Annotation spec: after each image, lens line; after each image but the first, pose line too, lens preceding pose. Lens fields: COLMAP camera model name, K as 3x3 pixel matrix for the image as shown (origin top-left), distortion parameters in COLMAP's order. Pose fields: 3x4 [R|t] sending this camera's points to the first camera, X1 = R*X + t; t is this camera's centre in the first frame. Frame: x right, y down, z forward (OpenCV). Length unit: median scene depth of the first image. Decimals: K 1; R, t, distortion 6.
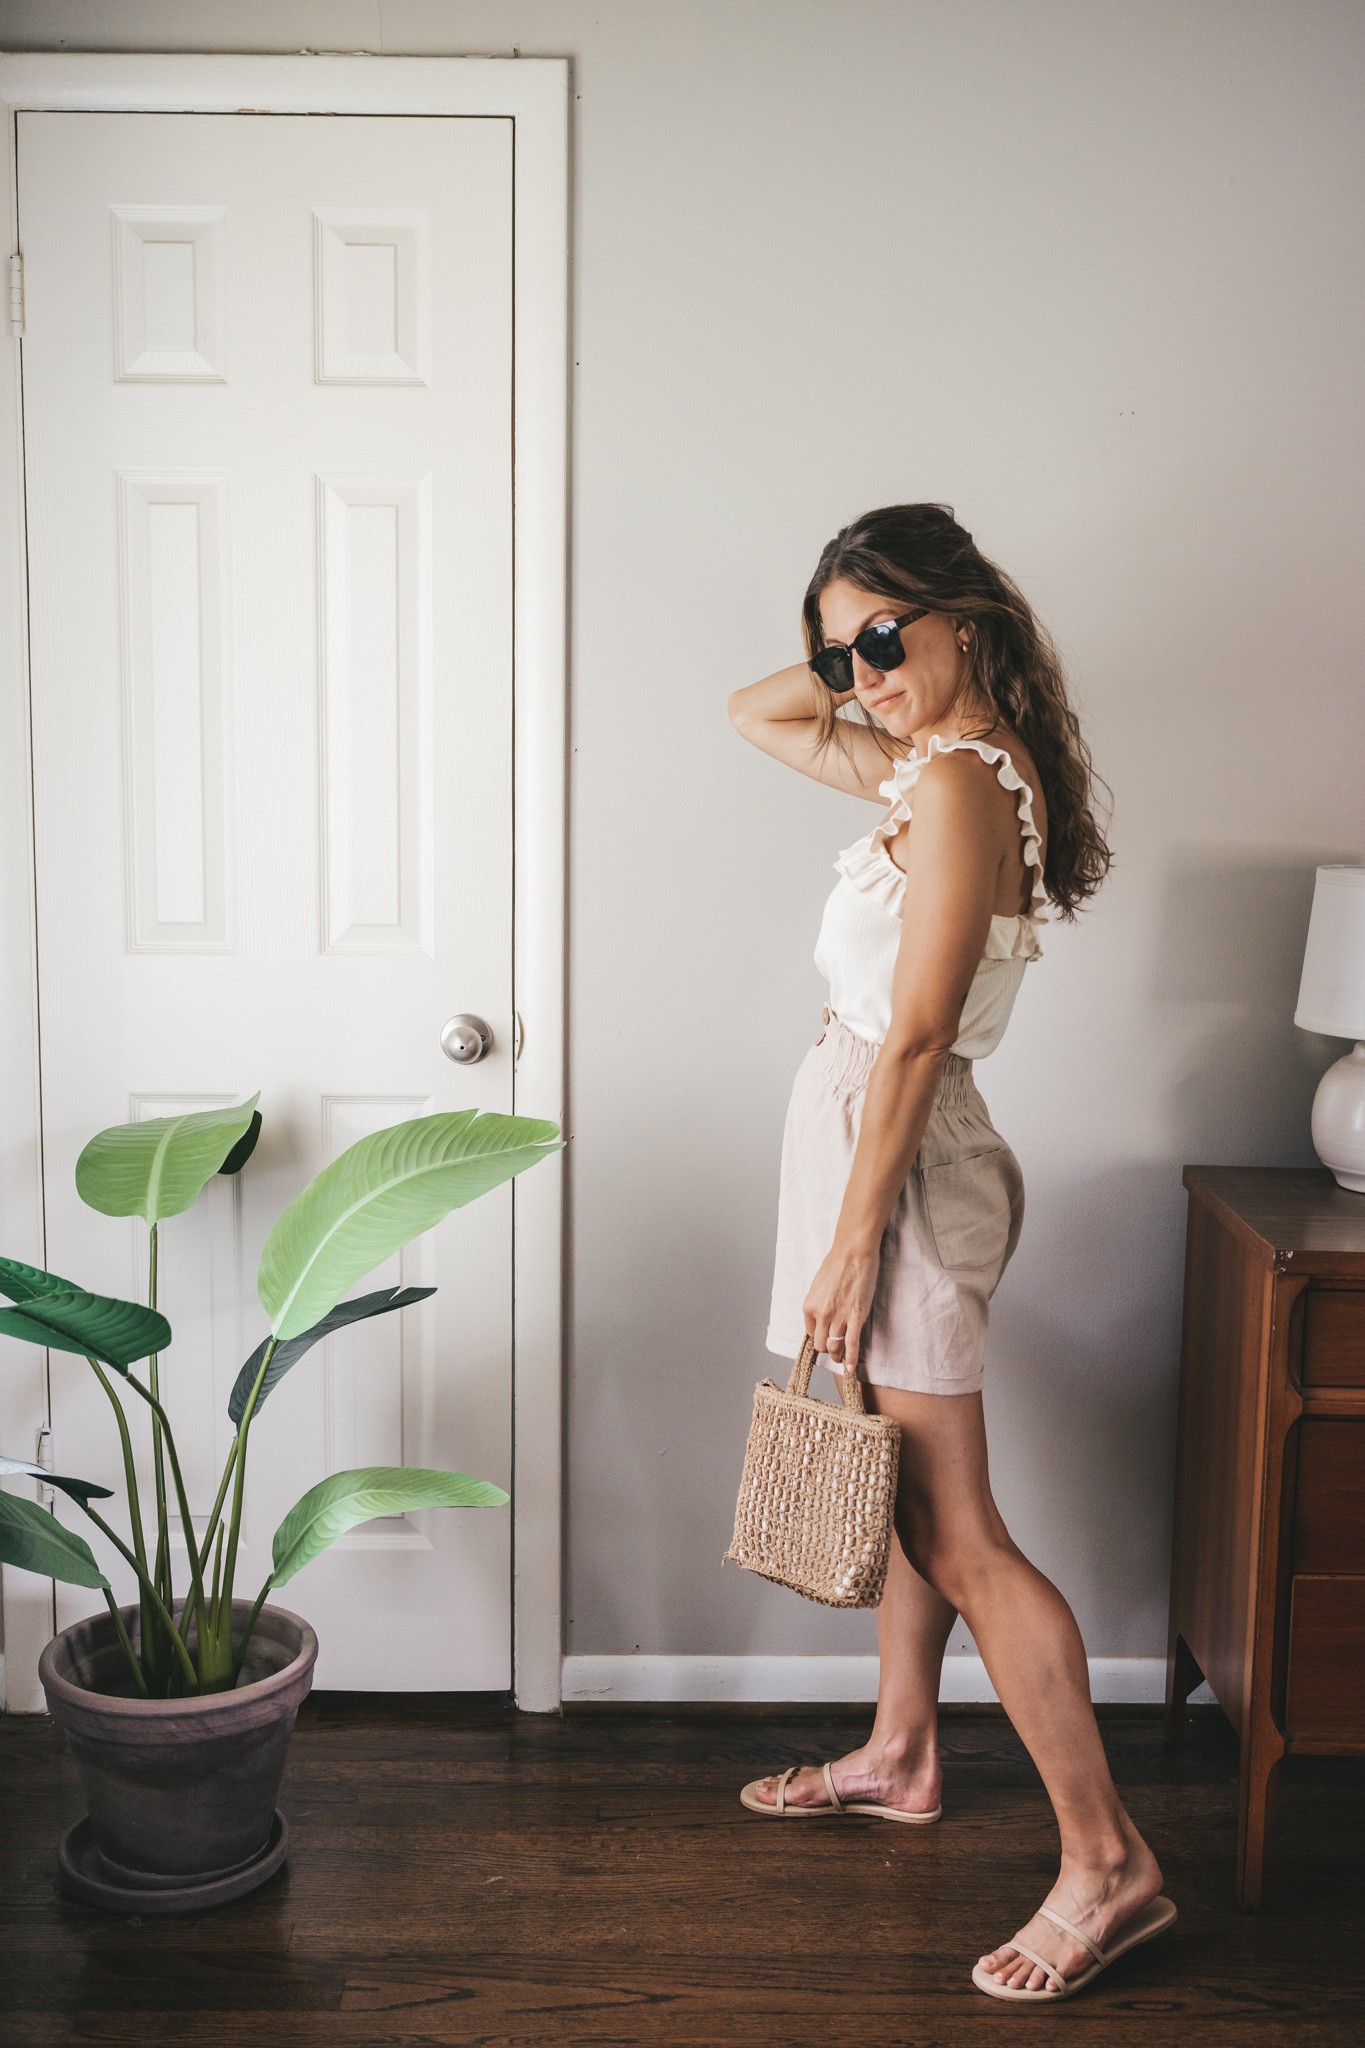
lens RADIAL K [[2435.9, 0, 682.5], [0, 2435.9, 1024.0], [0, 0, 1]] dist [0.011101, 0.004520]
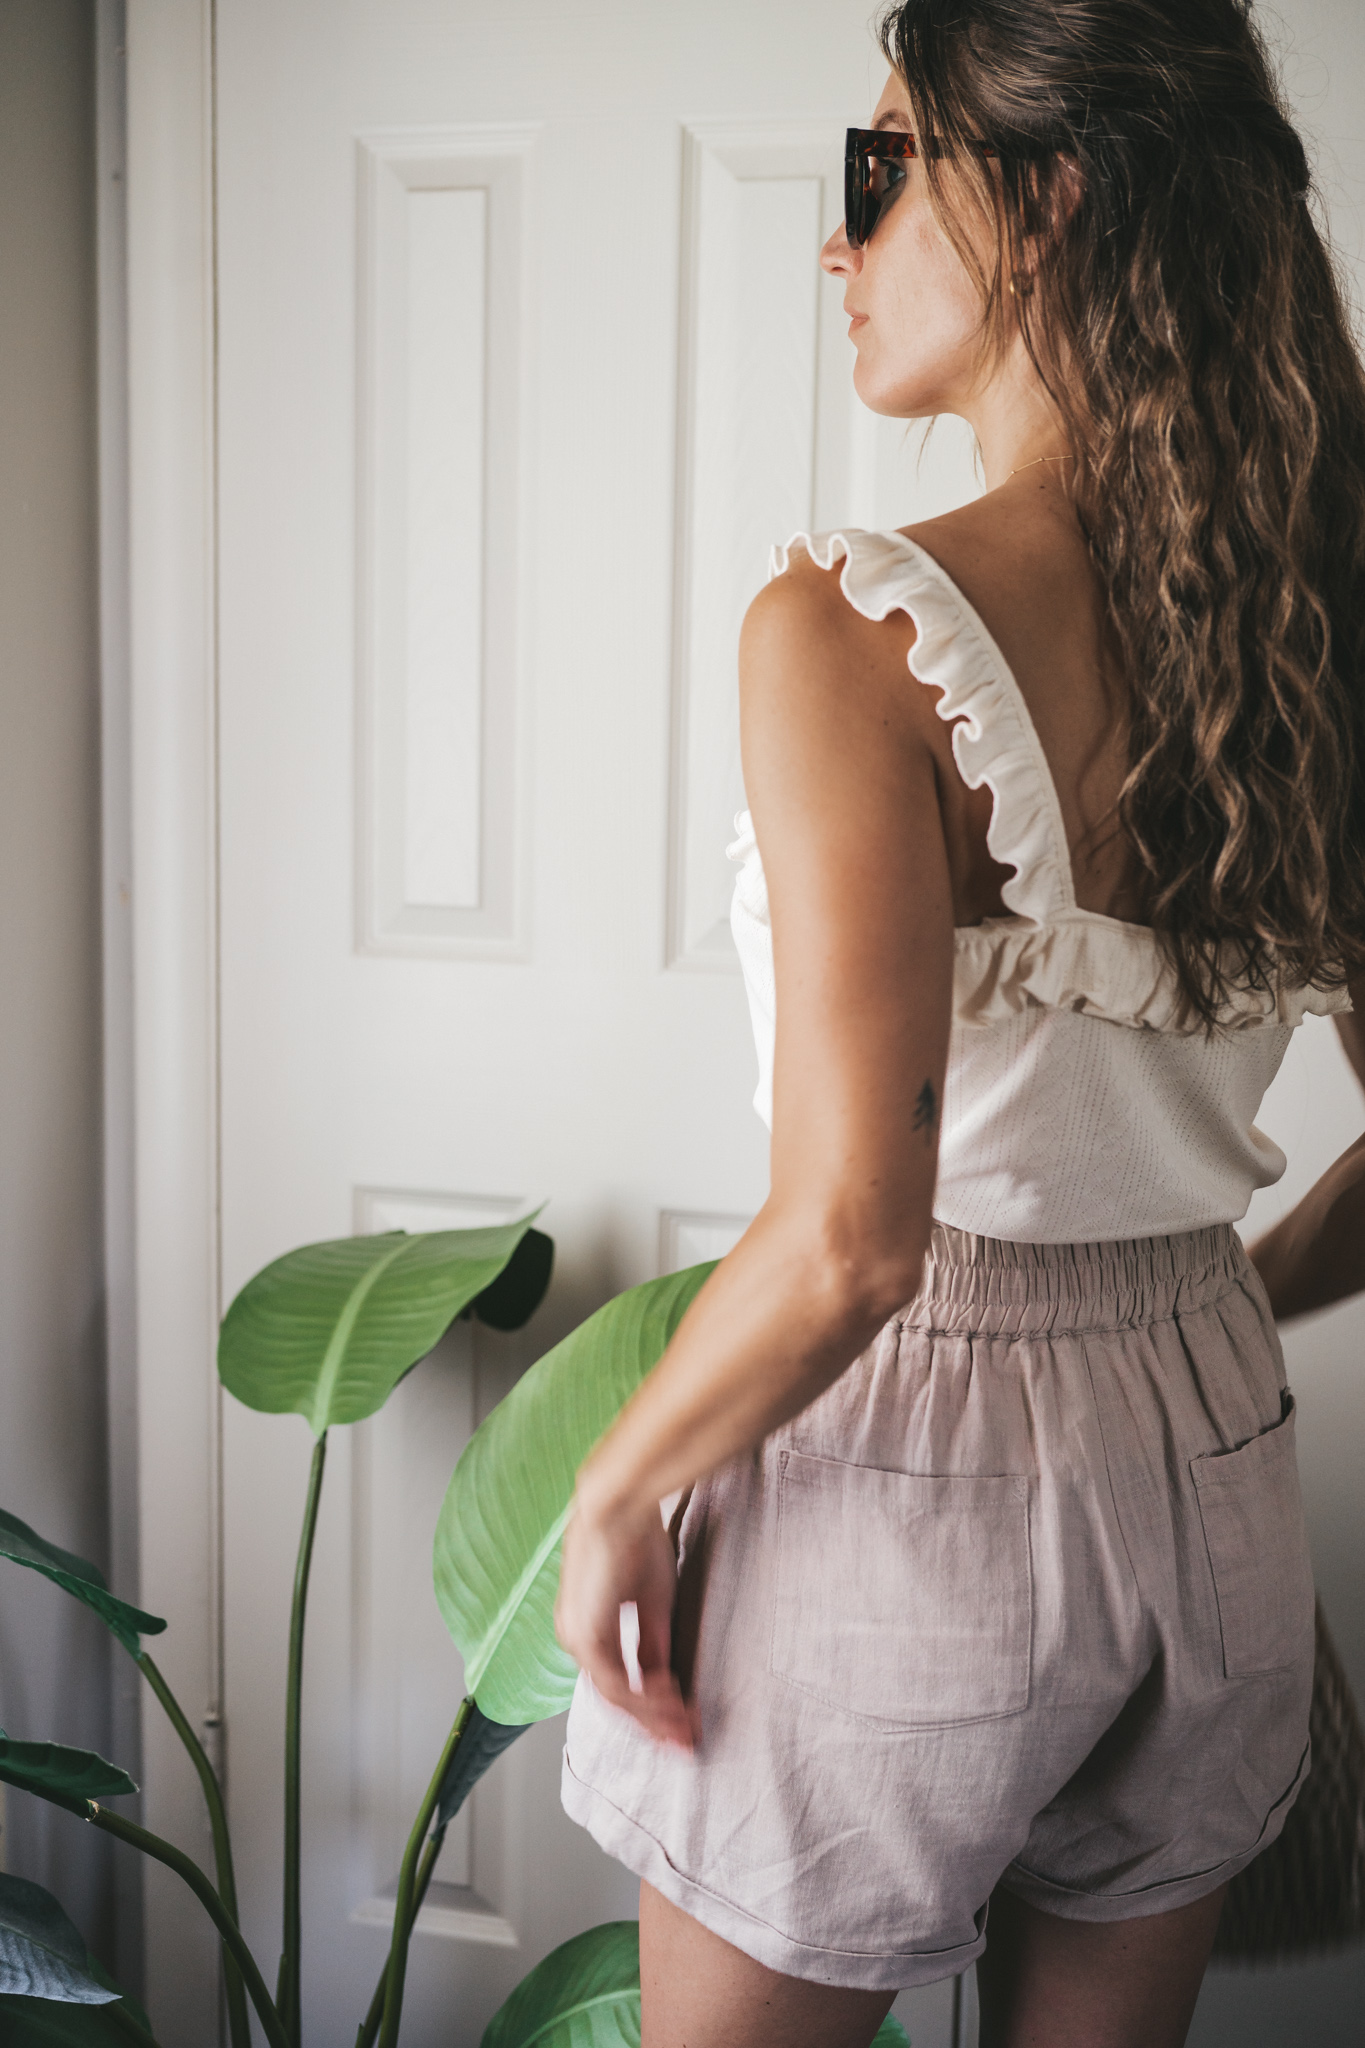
lens RADIAL K [[2435.9, 0, 682.5], [0, 2435.9, 1024.0], [0, 0, 1]] dist [0.011101, 0.004520]
pose [[0.964267, 0.044025, -0.261250, 0.007944], [-0.044485, 0.999001, 0.004153, -0.018945], [0.261172, 0.007617, 0.965262, 0.472324]]
